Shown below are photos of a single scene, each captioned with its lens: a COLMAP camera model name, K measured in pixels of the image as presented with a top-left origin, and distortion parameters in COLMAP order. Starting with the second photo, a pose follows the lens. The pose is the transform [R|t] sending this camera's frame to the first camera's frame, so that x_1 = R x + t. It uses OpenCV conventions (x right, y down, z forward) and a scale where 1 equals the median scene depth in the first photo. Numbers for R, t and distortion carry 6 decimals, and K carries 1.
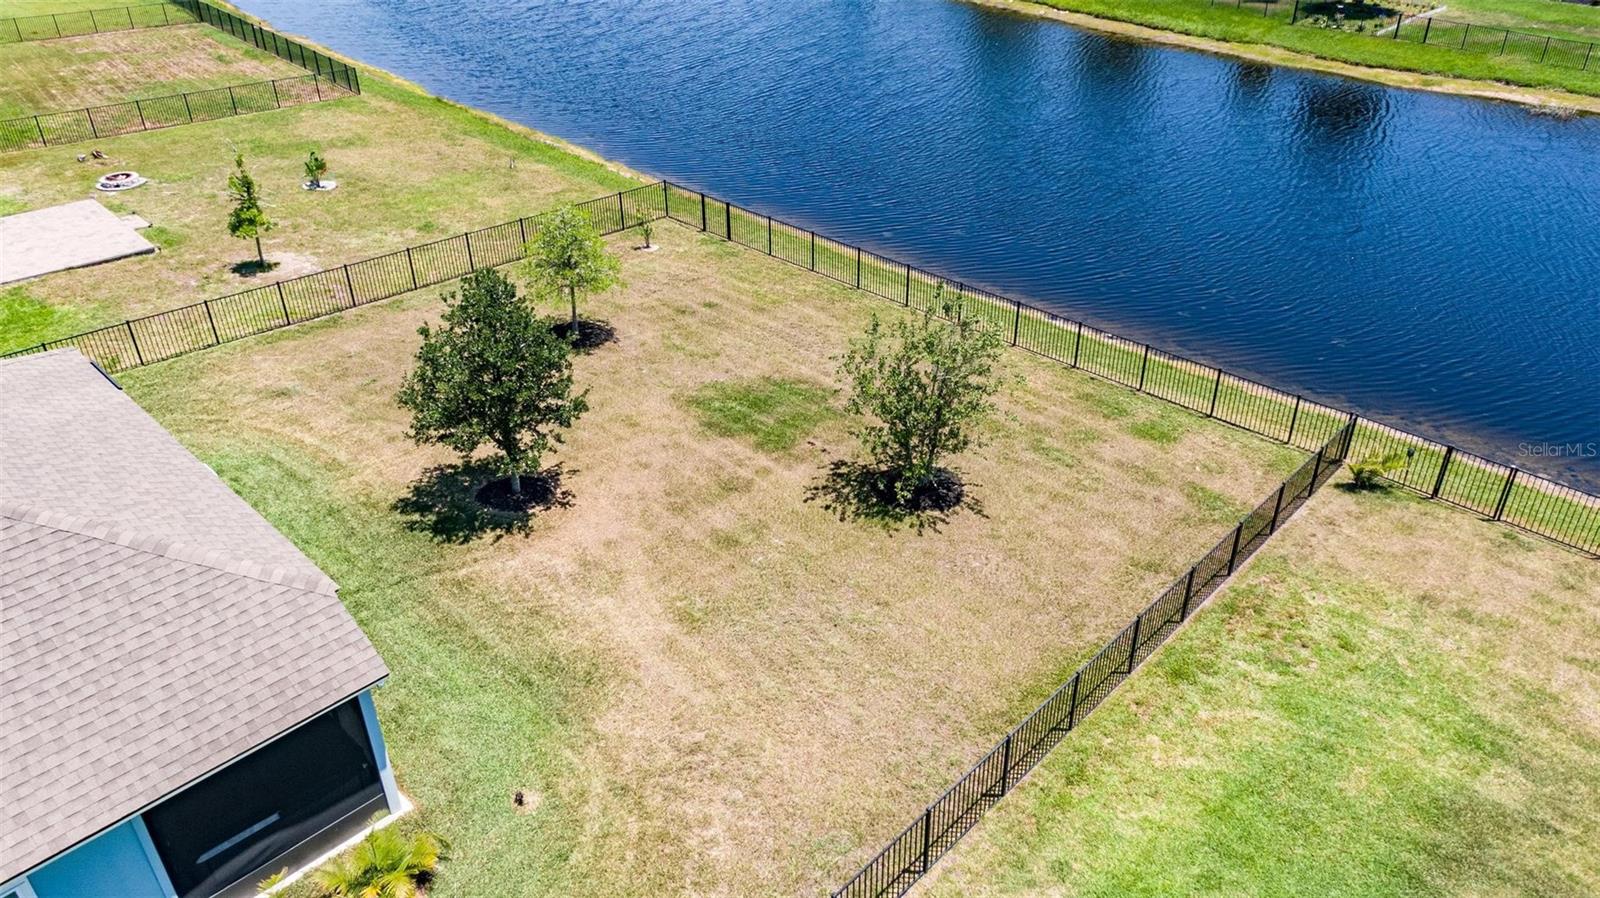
lens RADIAL K [[1140.1, 0, 804.2], [0, 1140.1, 450.5], [0, 0, 1]] dist [0.043775, -0.069653]
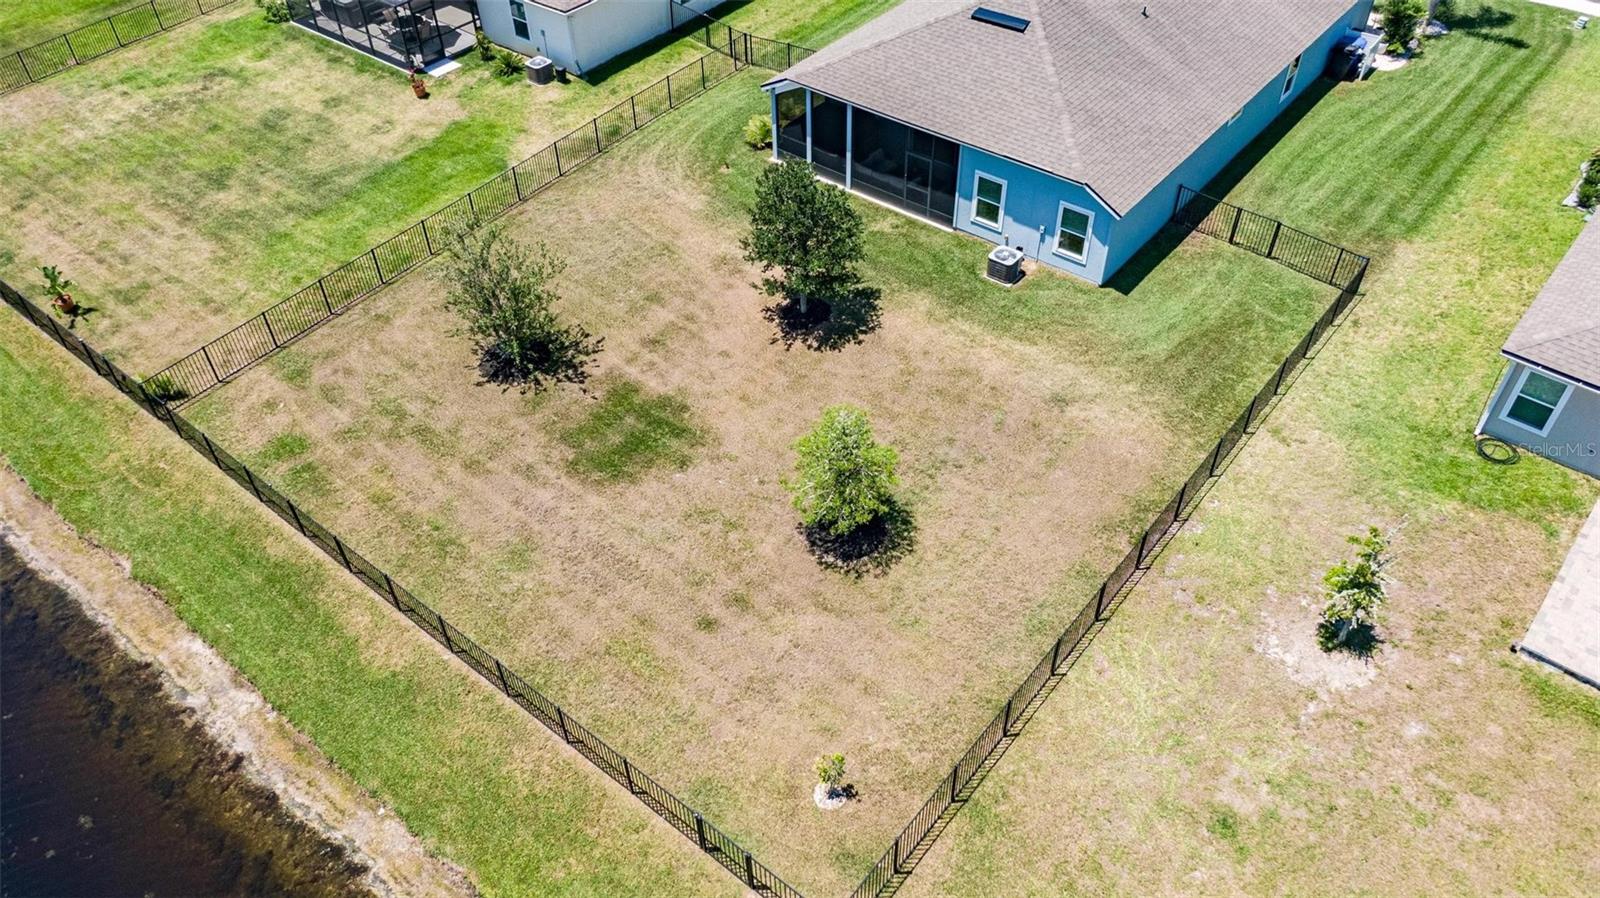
lens RADIAL K [[1140.1, 0, 804.2], [0, 1140.1, 450.5], [0, 0, 1]] dist [0.043775, -0.069653]
pose [[-0.995401, 0.078752, -0.054542, -0.147266], [-0.032409, 0.258940, 0.965349, -1.173790], [0.090146, 0.962678, -0.255197, 1.395493]]
